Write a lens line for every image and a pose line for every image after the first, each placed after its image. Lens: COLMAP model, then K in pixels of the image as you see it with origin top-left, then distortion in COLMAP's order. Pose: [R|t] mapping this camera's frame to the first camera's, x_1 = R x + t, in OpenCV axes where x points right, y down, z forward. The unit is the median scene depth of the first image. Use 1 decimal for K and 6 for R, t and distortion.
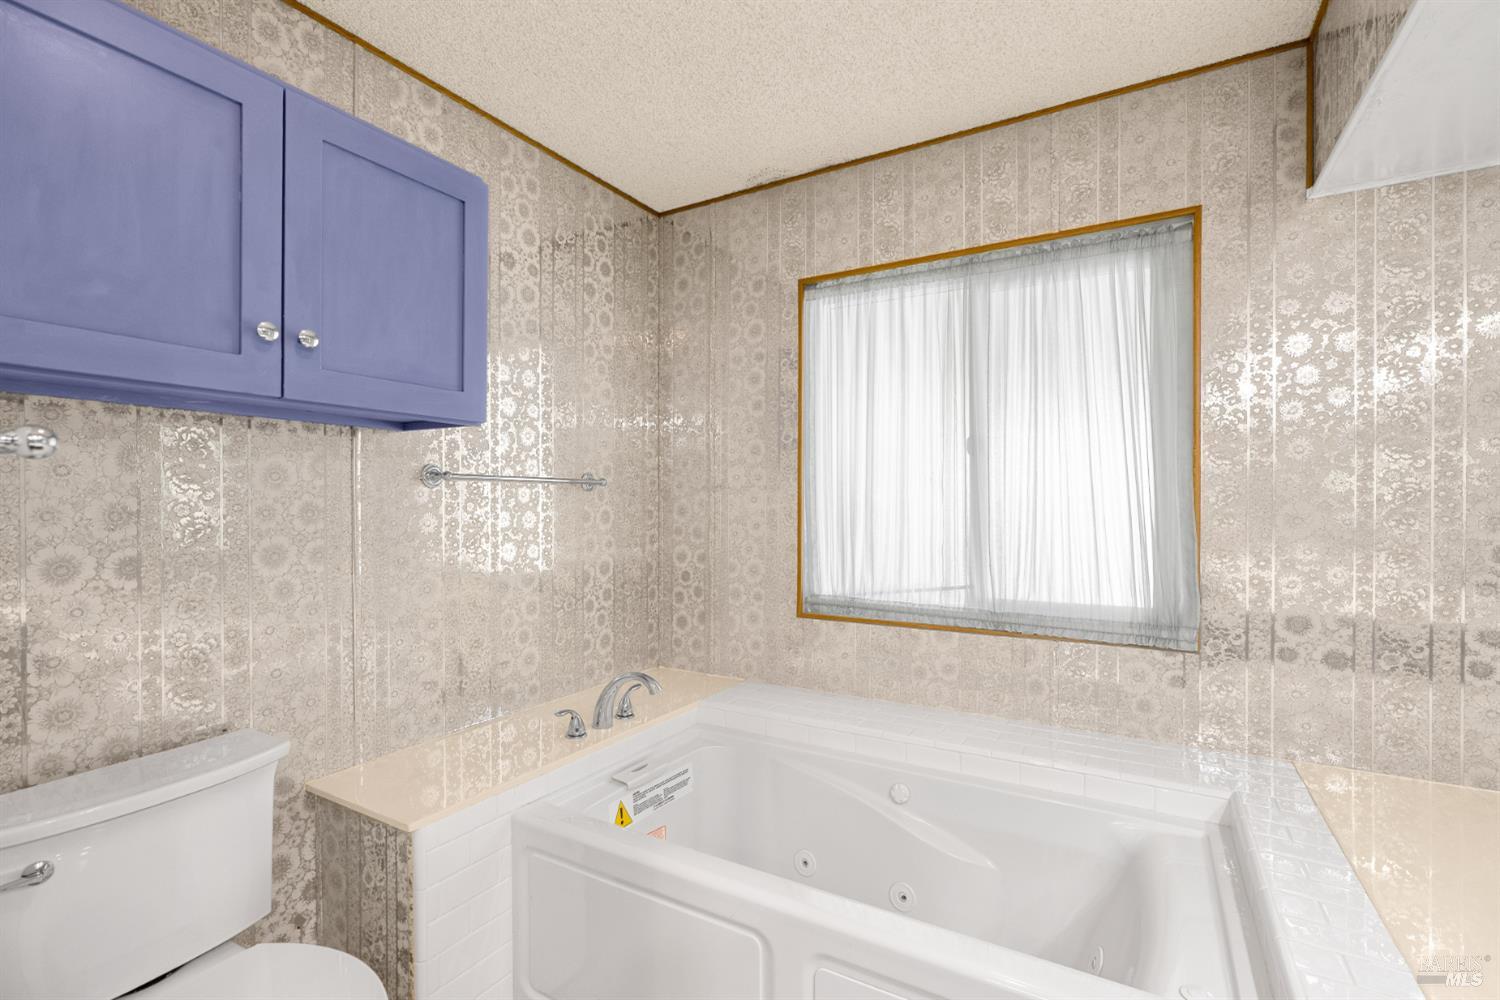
lens RADIAL K [[685.5, 0, 751.8], [0, 685.5, 506.3], [0, 0, 1]] dist [0.001217, 0.000880]
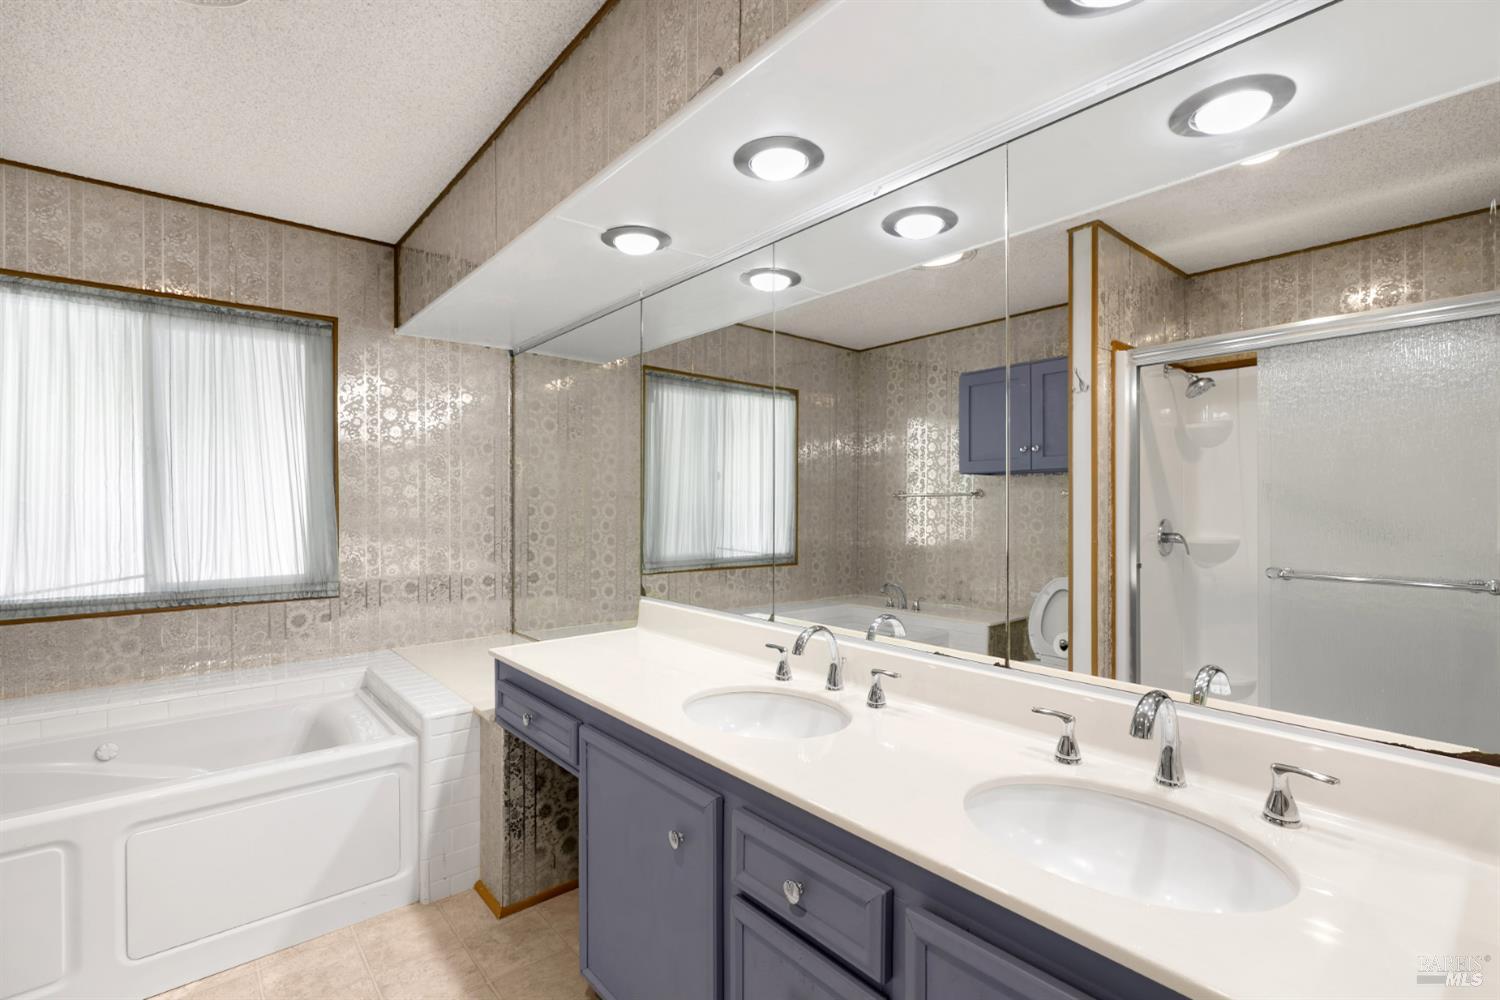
lens RADIAL K [[677.9, 0, 753.1], [0, 677.9, 505.7], [0, 0, 1]] dist [-0.007791, 0.002912]
pose [[0.334925, -0.007817, 0.942212, -0.493066], [0.004885, 0.999967, 0.006560, -0.004967], [-0.942232, 0.002405, 0.334952, -0.426448]]
